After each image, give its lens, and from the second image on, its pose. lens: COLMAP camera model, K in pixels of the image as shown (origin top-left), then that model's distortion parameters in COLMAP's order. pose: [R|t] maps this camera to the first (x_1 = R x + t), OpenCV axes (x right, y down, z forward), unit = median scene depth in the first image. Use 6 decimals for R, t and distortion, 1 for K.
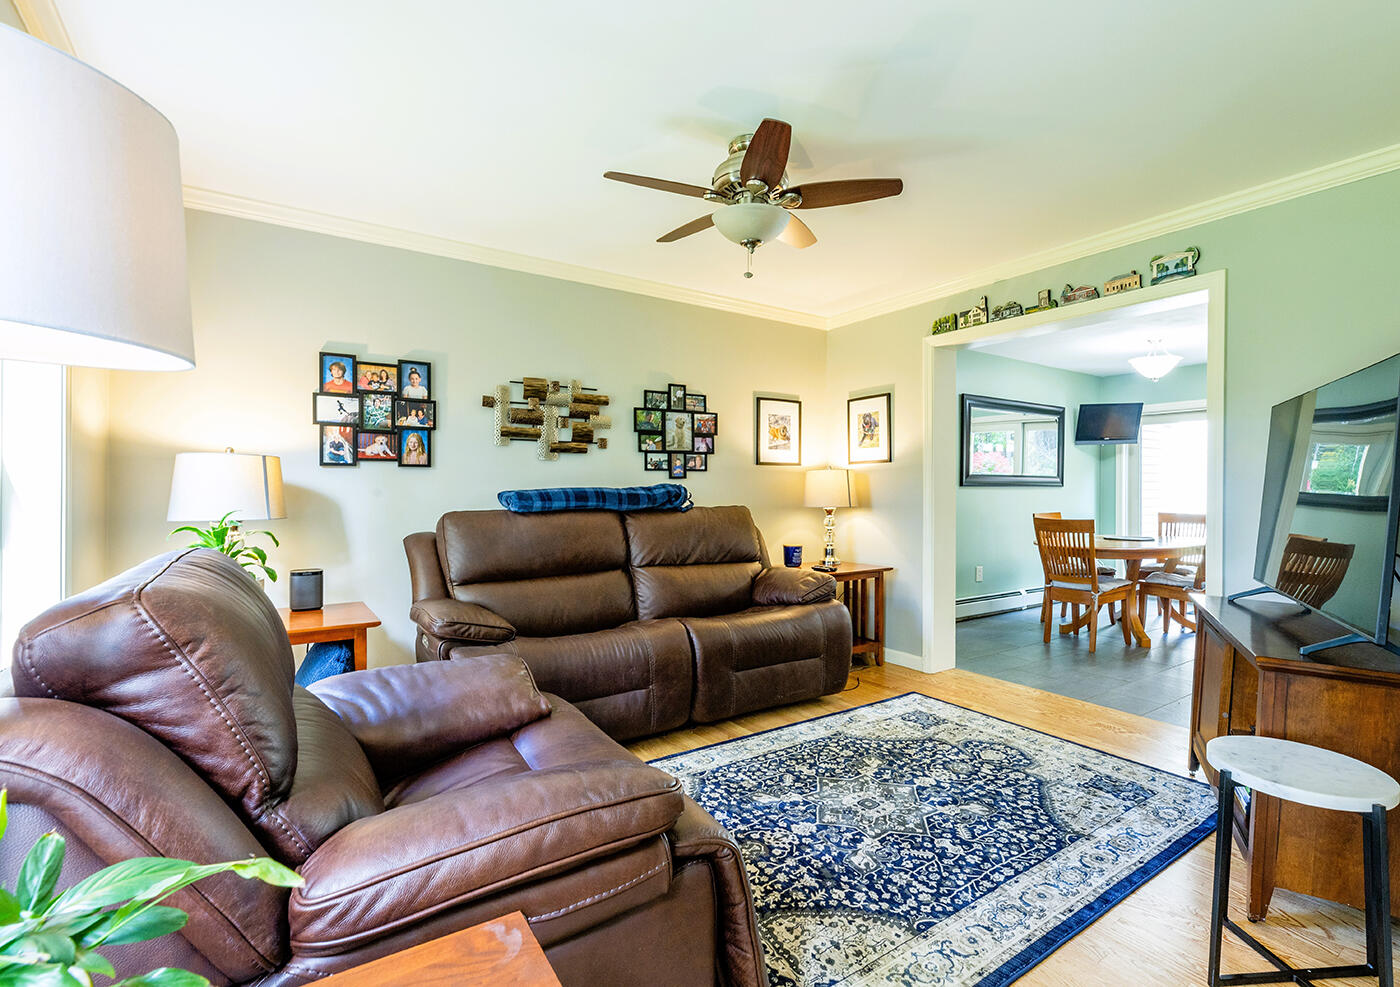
lens RADIAL K [[666.7, 0, 741.6], [0, 666.7, 493.1], [0, 0, 1]] dist [-0.002542, -0.000117]
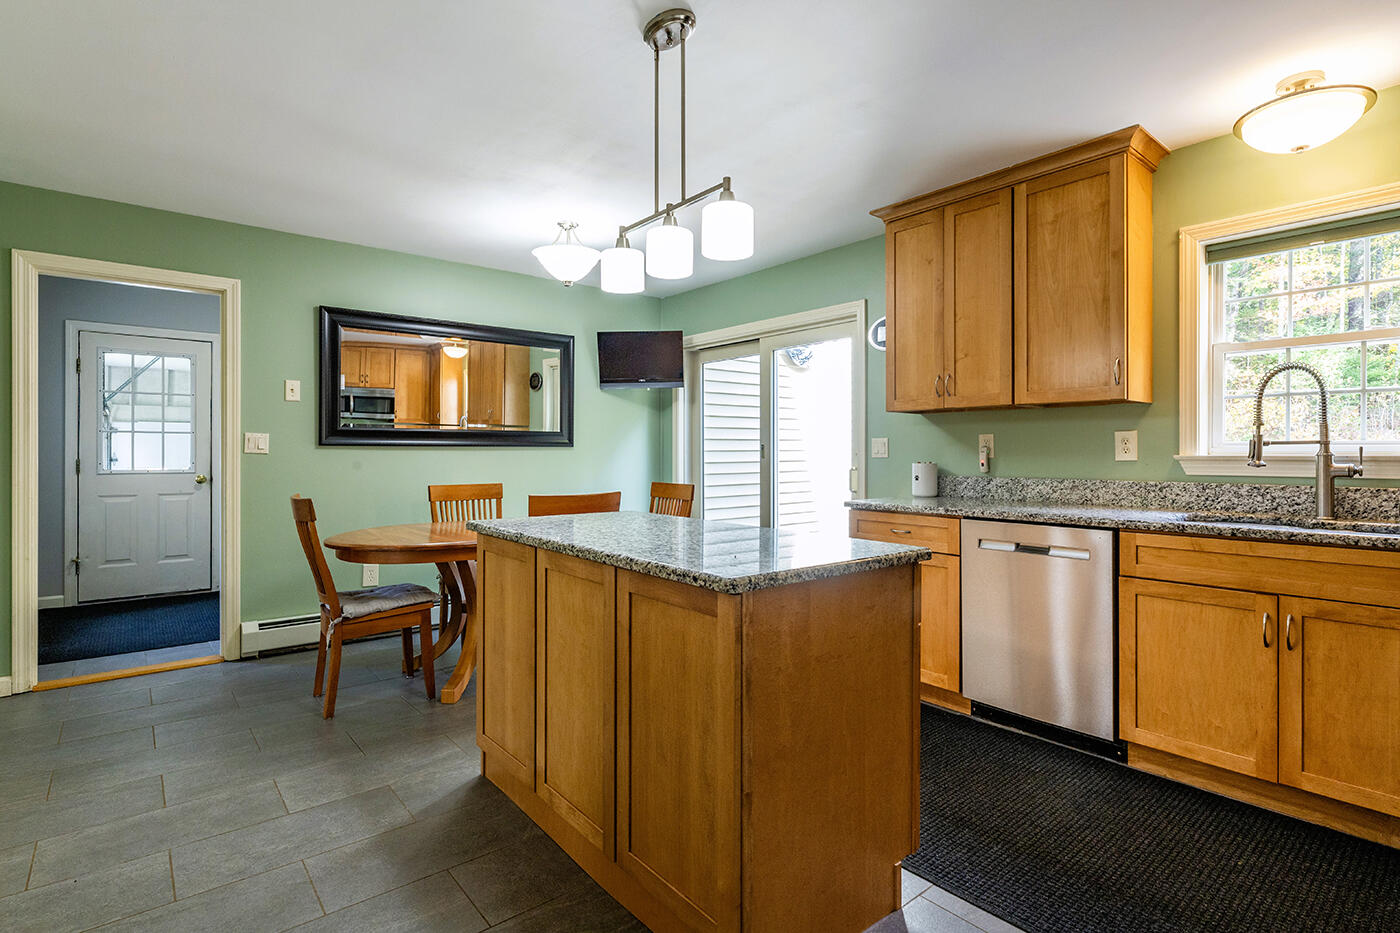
lens RADIAL K [[694.0, 0, 701.5], [0, 694.0, 454.2], [0, 0, 1]] dist [-0.003057, -0.000058]
pose [[0.998012, -0.002481, 0.062971, 1.067935], [0.002751, 0.999987, -0.004200, 0.003799], [-0.062959, 0.004365, 0.998007, 0.454909]]
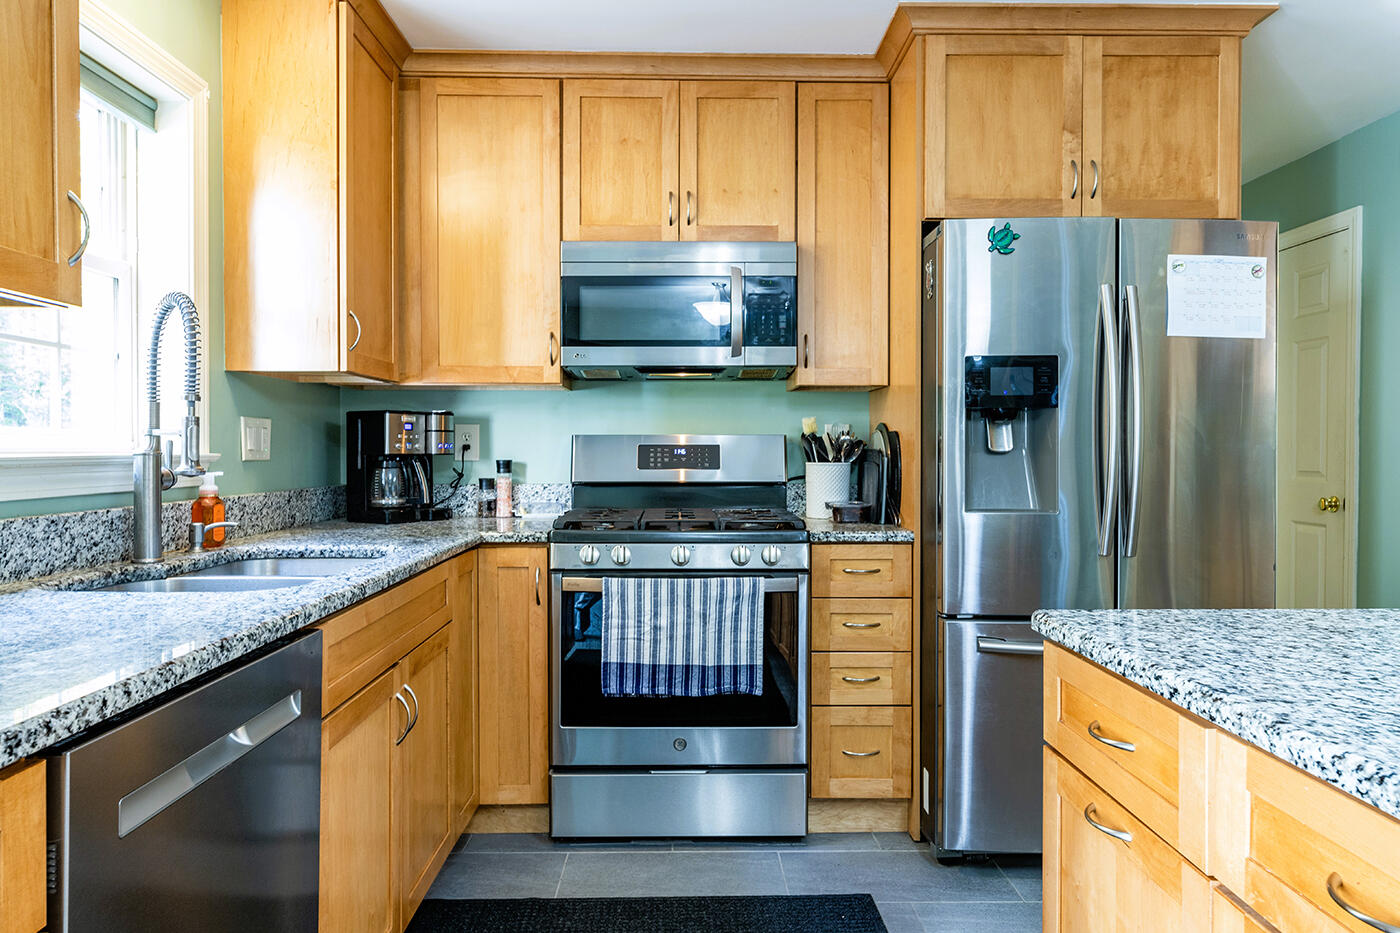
lens RADIAL K [[913.9, 0, 696.5], [0, 913.9, 467.5], [0, 0, 1]] dist [0.002152, 0.000153]
pose [[-0.817815, -0.015150, 0.575282, 1.153679], [-0.000218, 0.999661, 0.026016, -0.002474], [-0.575481, 0.021151, -0.817541, 1.331214]]
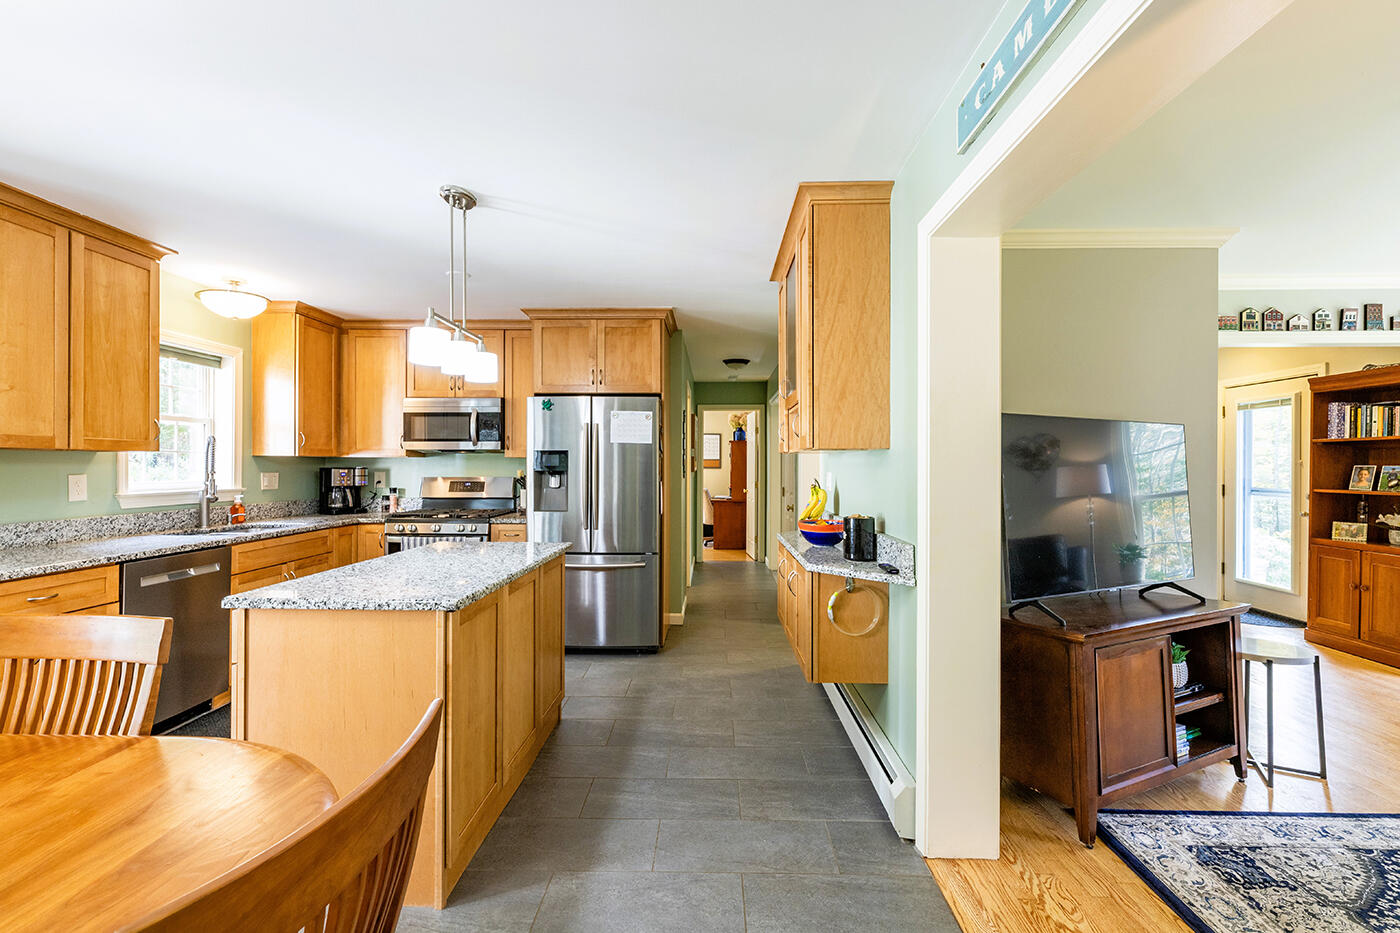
lens RADIAL K [[619.8, 0, 700.0], [0, 619.8, 466.5], [0, 0, 1]] dist [0.000009, -0.000041]
pose [[-0.796862, -0.005638, 0.604135, 0.439739], [-0.001246, 0.999970, 0.007689, -0.044742], [-0.604160, 0.005374, -0.796845, 1.405559]]
